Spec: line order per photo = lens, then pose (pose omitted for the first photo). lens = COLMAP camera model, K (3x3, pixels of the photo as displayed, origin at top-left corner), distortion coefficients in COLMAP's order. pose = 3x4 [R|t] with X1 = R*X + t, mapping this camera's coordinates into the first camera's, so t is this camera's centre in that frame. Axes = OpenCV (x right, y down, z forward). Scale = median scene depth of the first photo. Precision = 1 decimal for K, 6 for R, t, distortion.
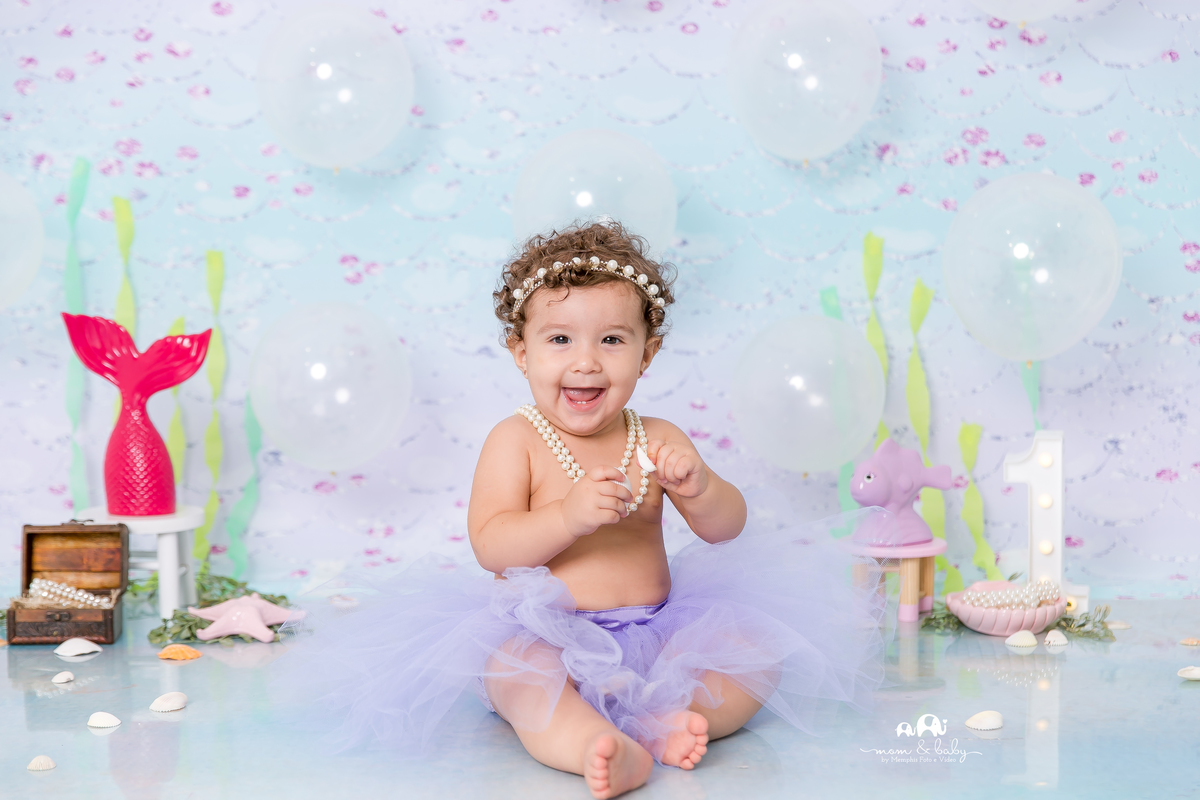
lens RADIAL K [[2007.1, 0, 601.3], [0, 2007.1, 402.9], [0, 0, 1]] dist [0.000049, 0.000000]
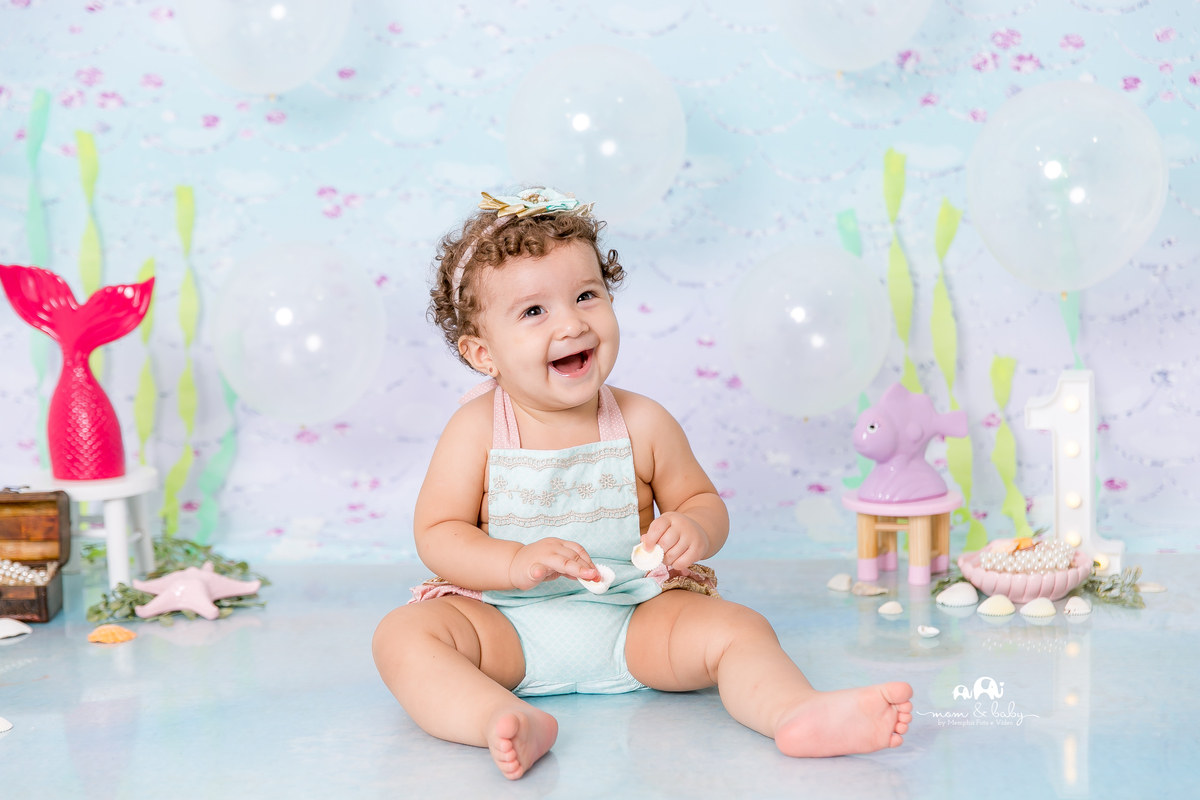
lens RADIAL K [[2007.1, 0, 595.8], [0, 2007.1, 404.8], [0, 0, 1]] dist [0.000049, 0.000000]
pose [[0.998027, -0.017149, -0.060398, 0.053189], [0.020274, 0.998467, 0.051509, -0.018373], [0.059422, -0.052632, 0.996844, 0.076151]]
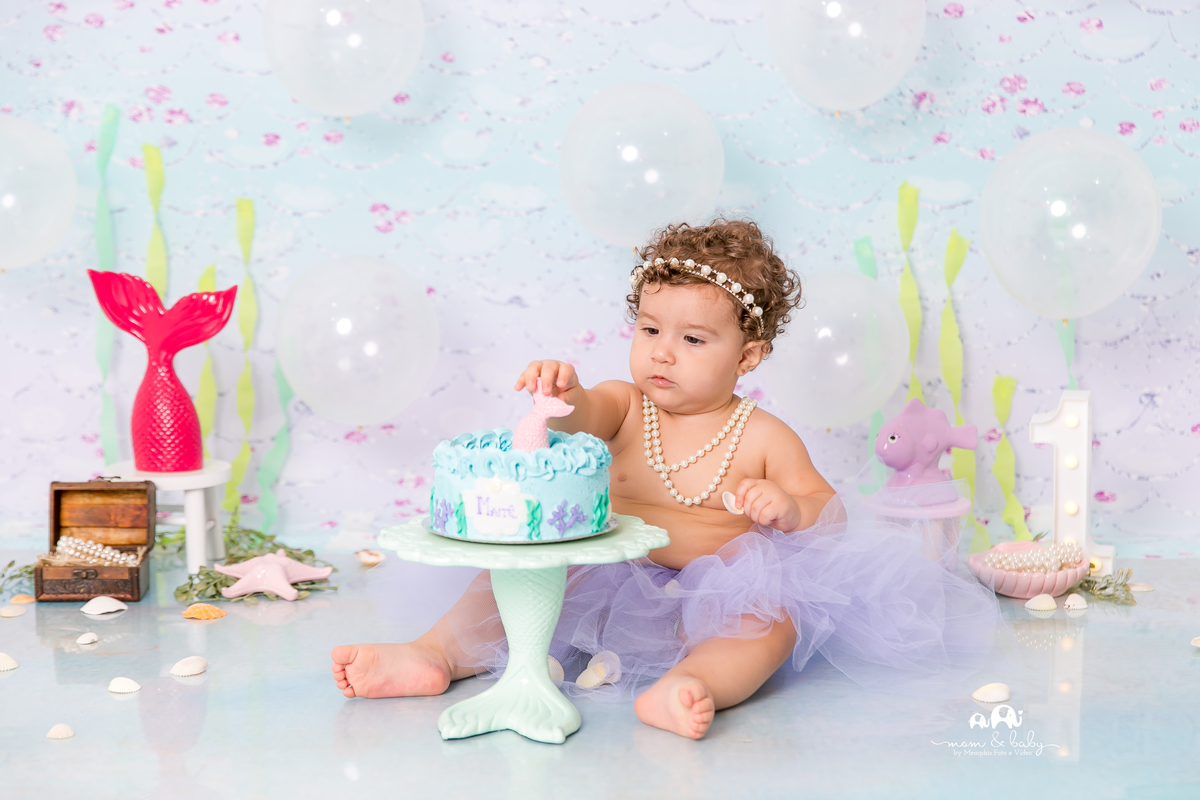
lens RADIAL K [[2060.8, 0, 624.7], [0, 2060.8, 409.1], [0, 0, 1]] dist [-0.000156, 0.000000]
pose [[0.999738, 0.004797, -0.022387, 0.019075], [-0.003700, 0.998804, 0.048755, -0.022252], [0.022594, -0.048660, 0.998560, -0.021330]]
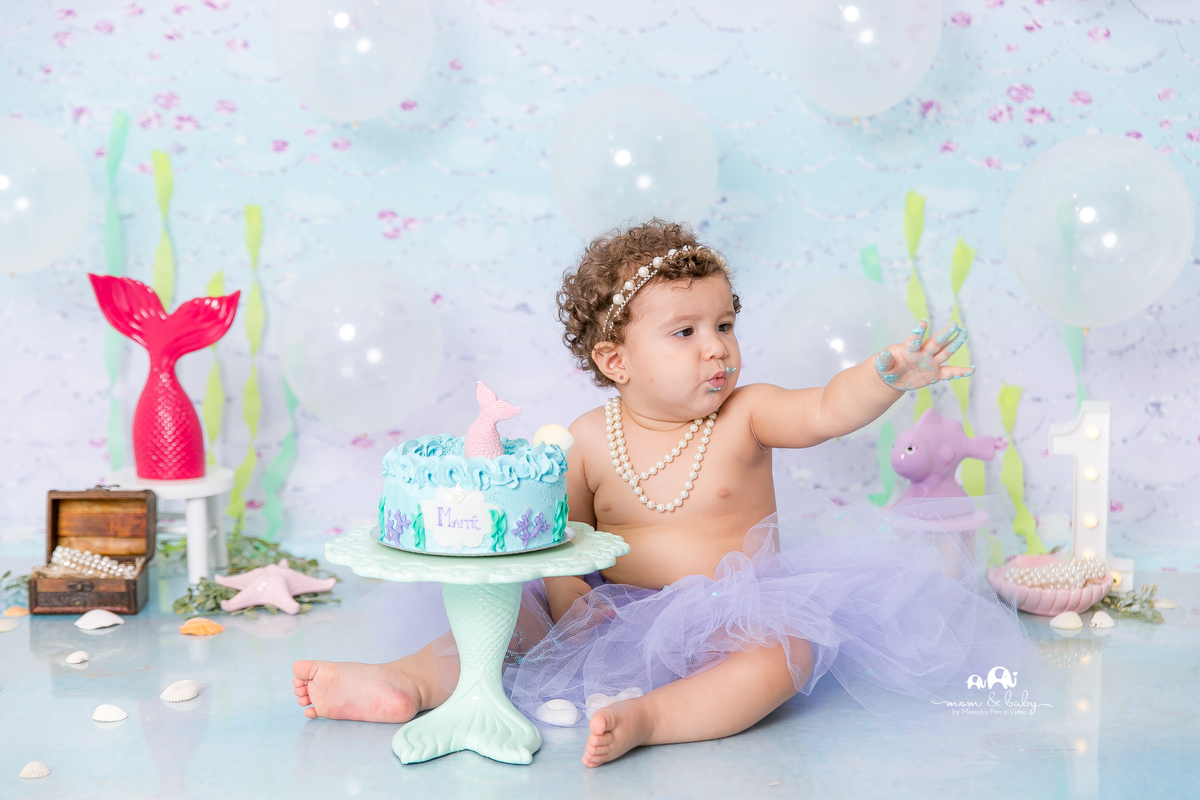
lens RADIAL K [[1819.1, 0, 602.5], [0, 1819.1, 403.4], [0, 0, 1]] dist [-0.000246, 0.000000]
pose [[0.999624, 0.008920, -0.025941, 0.005651], [-0.007703, 0.998882, 0.046638, -0.020865], [0.026328, -0.046421, 0.998575, 0.095716]]
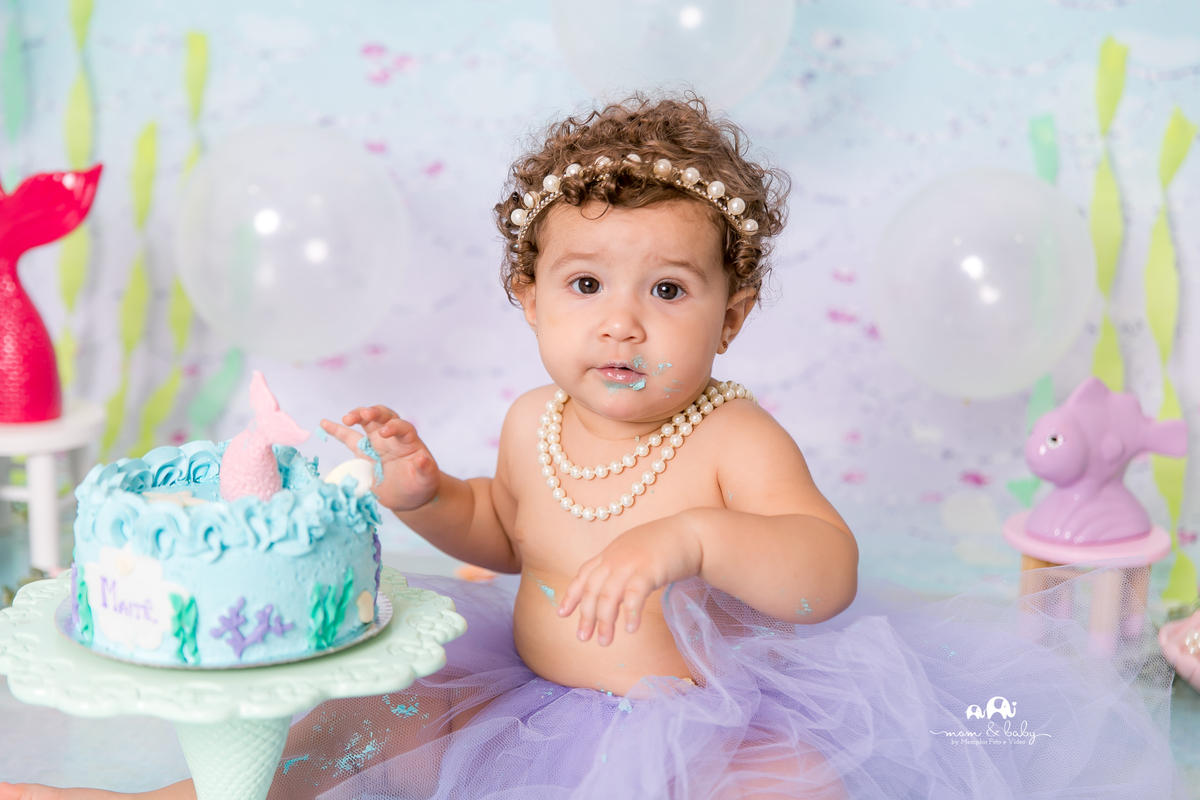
lens RADIAL K [[1985.9, 0, 591.6], [0, 1985.9, 407.2], [0, 0, 1]] dist [-0.002636, 0.000000]
pose [[0.987525, 0.060798, -0.145253, 0.065193], [-0.040250, 0.989272, 0.140428, -0.047845], [0.152233, -0.132830, 0.979378, 0.290541]]
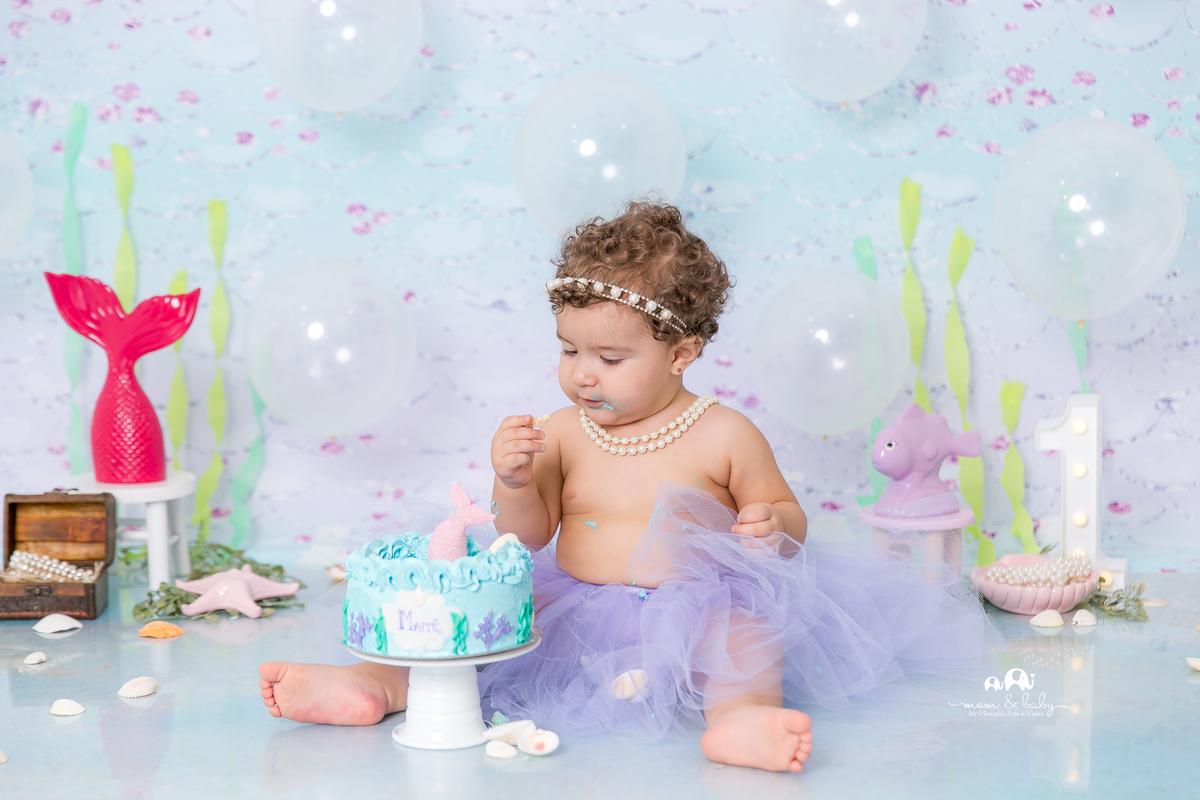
lens RADIAL K [[2093.6, 0, 599.8], [0, 2093.6, 405.0], [0, 0, 1]] dist [-0.002546, 0.000000]
pose [[0.998970, 0.000461, -0.045384, 0.034765], [0.001278, 0.999266, 0.038292, -0.016348], [0.045369, -0.038310, 0.998235, 0.009947]]
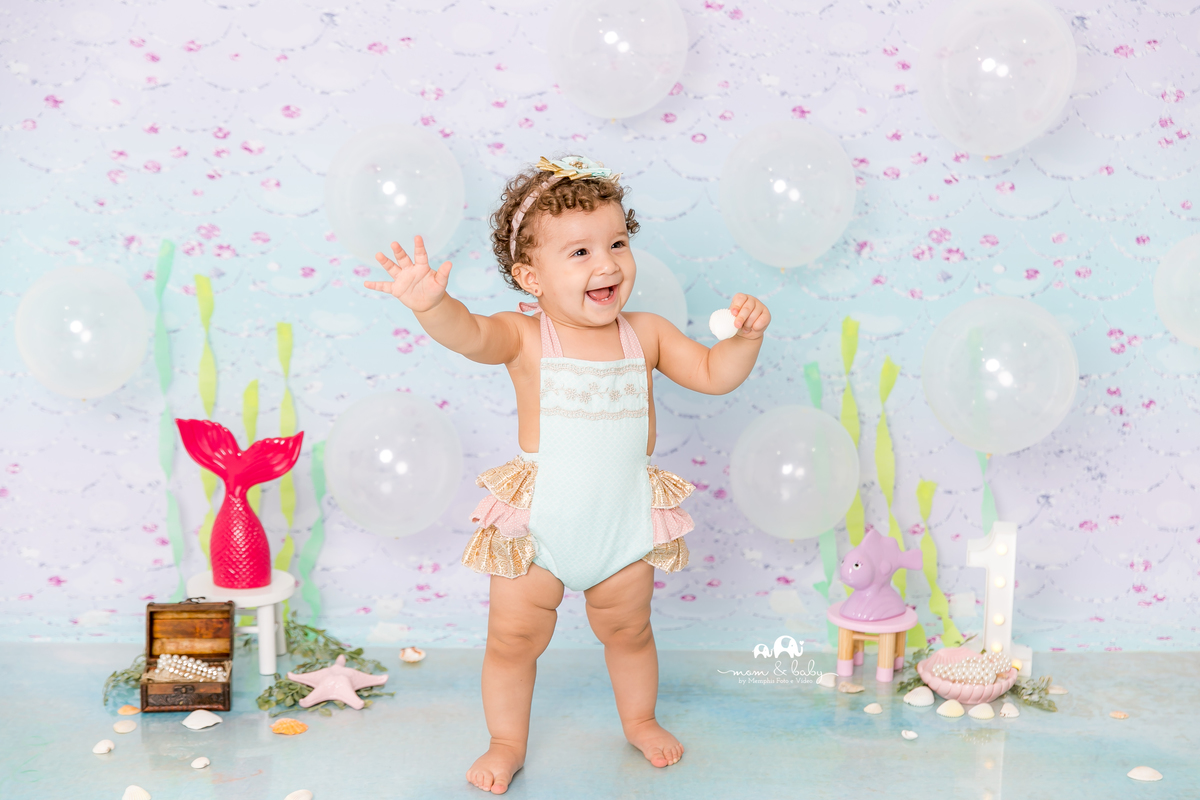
lens RADIAL K [[1819.1, 0, 608.1], [0, 1819.1, 410.3], [0, 0, 1]] dist [-0.000246, 0.000000]
pose [[0.998530, 0.012640, 0.052708, -0.061499], [-0.017973, 0.994624, 0.101978, -0.136443], [-0.051136, -0.102775, 0.993389, -0.054720]]
